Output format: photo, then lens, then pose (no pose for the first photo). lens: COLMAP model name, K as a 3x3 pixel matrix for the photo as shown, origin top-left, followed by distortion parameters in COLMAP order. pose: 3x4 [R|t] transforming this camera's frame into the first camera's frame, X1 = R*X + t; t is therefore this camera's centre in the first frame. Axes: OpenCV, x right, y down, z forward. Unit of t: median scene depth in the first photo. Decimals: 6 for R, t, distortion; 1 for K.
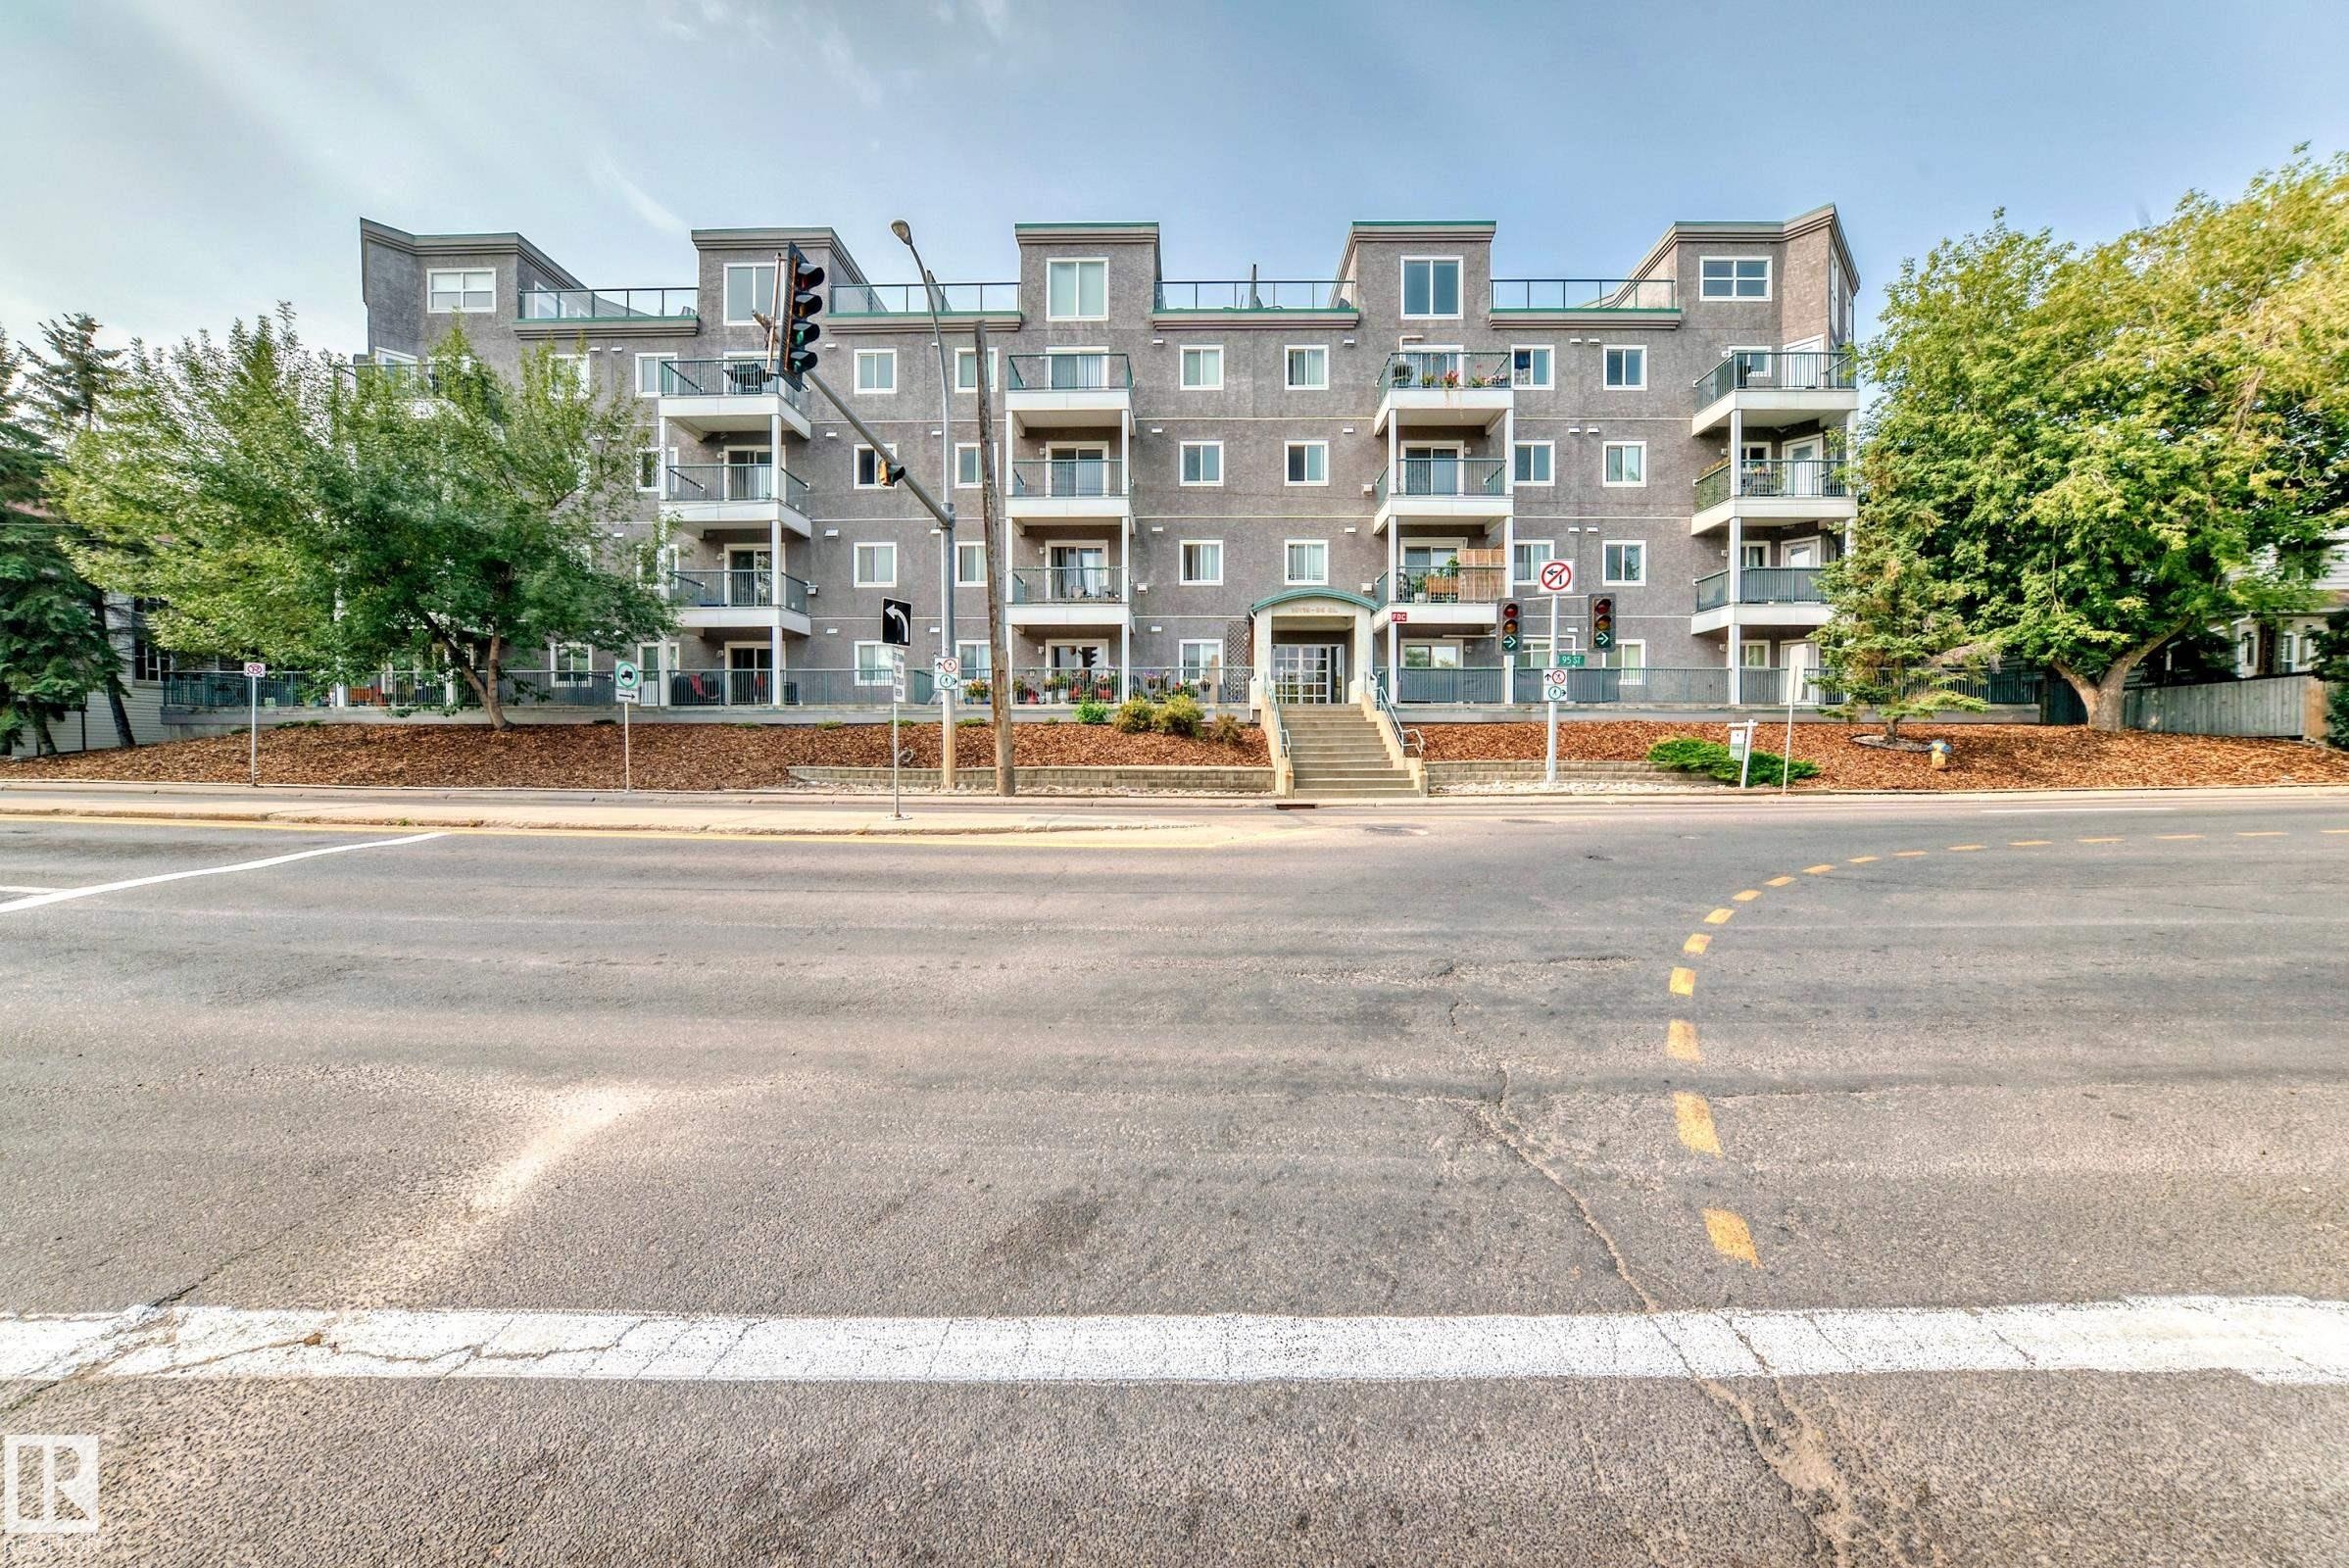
lens RADIAL K [[822.1, 0, 1183.4], [0, 822.1, 786.6], [0, 0, 1]] dist [-0.022275, 0.005816]
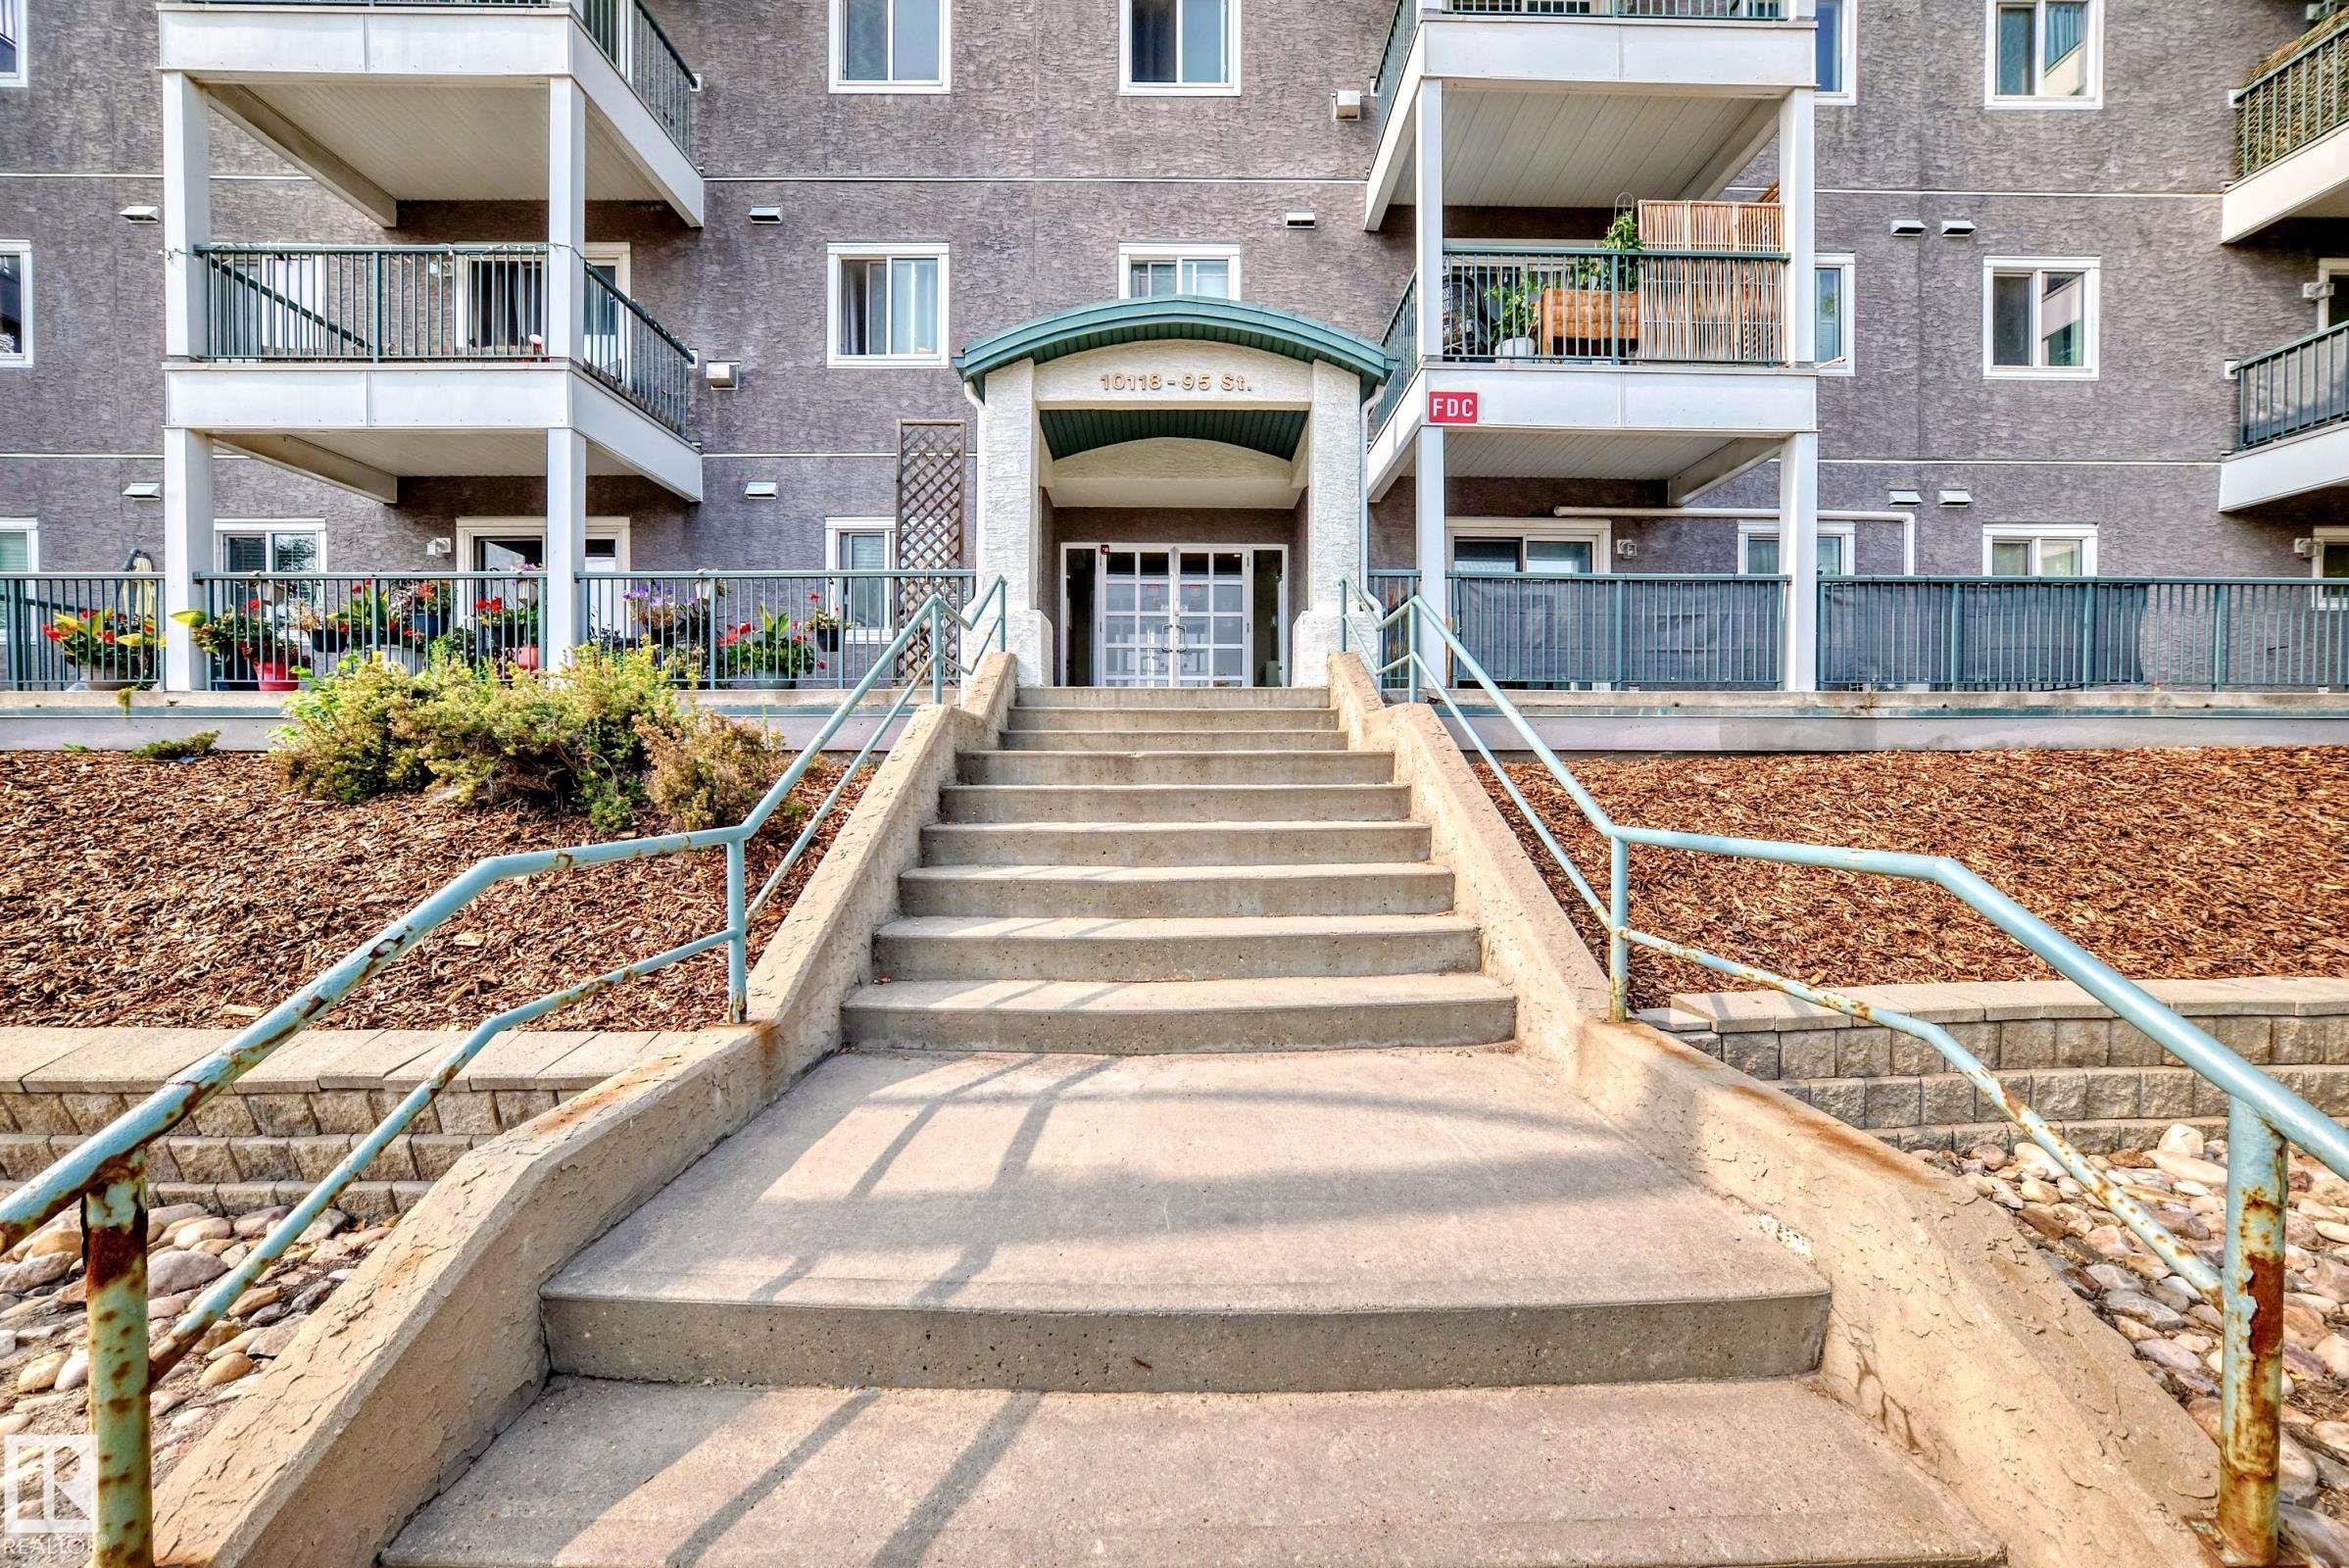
lens RADIAL K [[818.6, 0, 1183.9], [0, 818.6, 796.1], [0, 0, 1]] dist [-0.023041, 0.006134]
pose [[0.999685, -0.000662, 0.025098, 0.143069], [0.000943, 0.999937, -0.011181, -0.053853], [-0.025089, 0.011201, 0.999622, 0.648462]]
